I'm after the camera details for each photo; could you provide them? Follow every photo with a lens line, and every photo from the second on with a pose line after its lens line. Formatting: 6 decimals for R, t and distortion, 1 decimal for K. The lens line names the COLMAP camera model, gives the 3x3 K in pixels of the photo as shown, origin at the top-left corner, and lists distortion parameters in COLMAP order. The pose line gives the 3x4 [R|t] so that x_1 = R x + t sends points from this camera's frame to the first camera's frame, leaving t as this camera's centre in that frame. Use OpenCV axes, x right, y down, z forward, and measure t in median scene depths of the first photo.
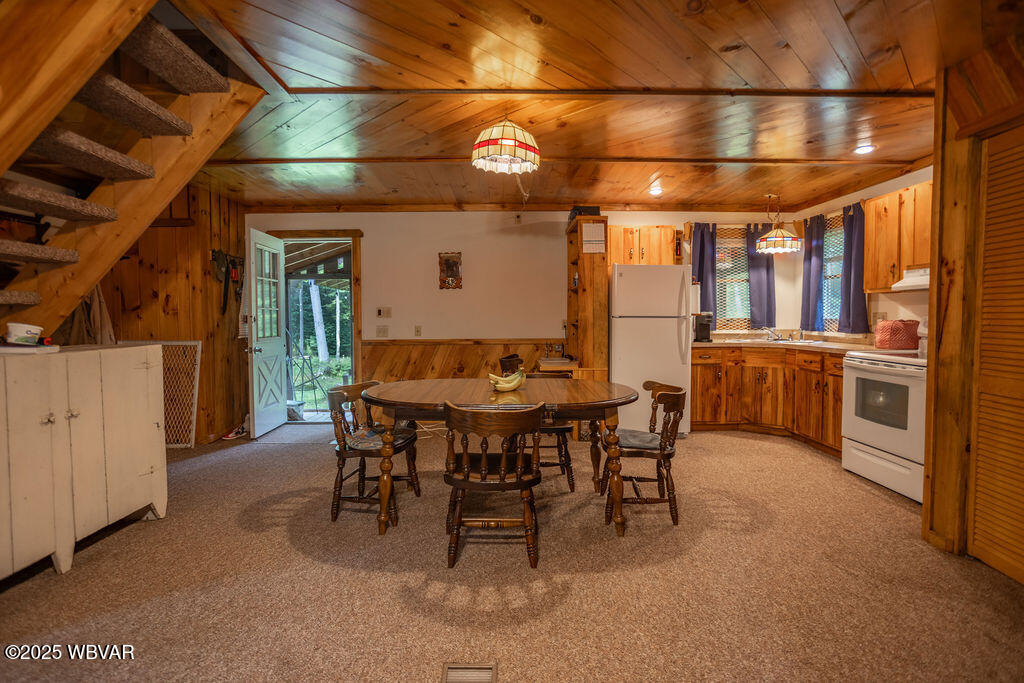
lens RADIAL K [[525.2, 0, 509.8], [0, 525.2, 338.7], [0, 0, 1]] dist [-0.028938, 0.007126]
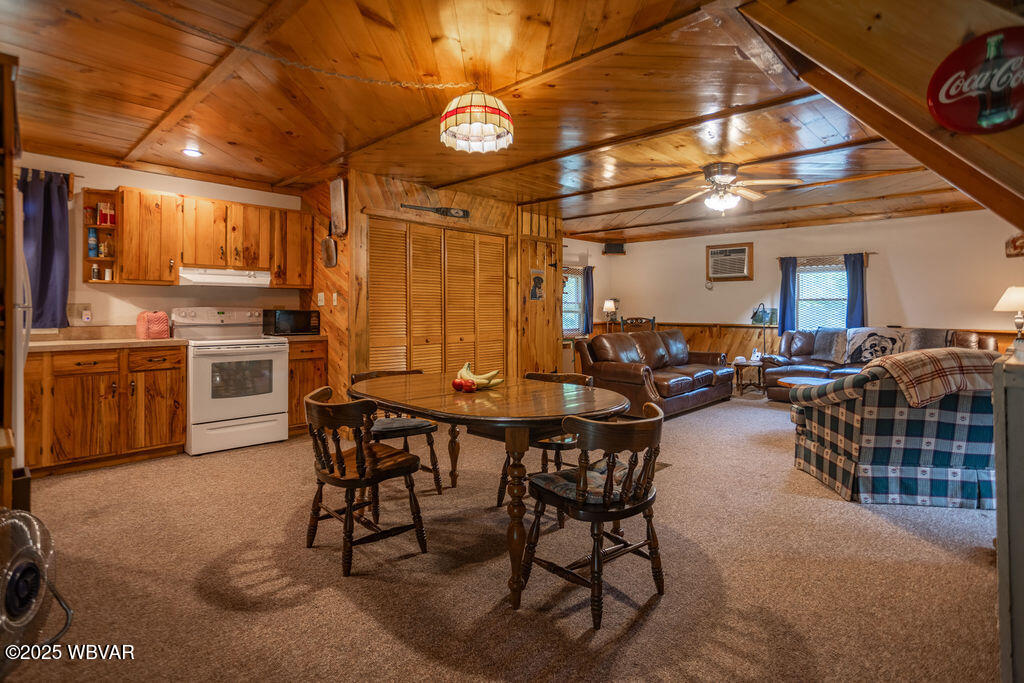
lens RADIAL K [[496.2, 0, 535.4], [0, 496.2, 306.8], [0, 0, 1]] dist [0.006725, 0.000729]
pose [[-0.706636, 0.008761, 0.707523, -0.424126], [0.031762, 0.999308, 0.019347, -0.033089], [-0.706864, 0.036144, -0.706425, 0.961752]]
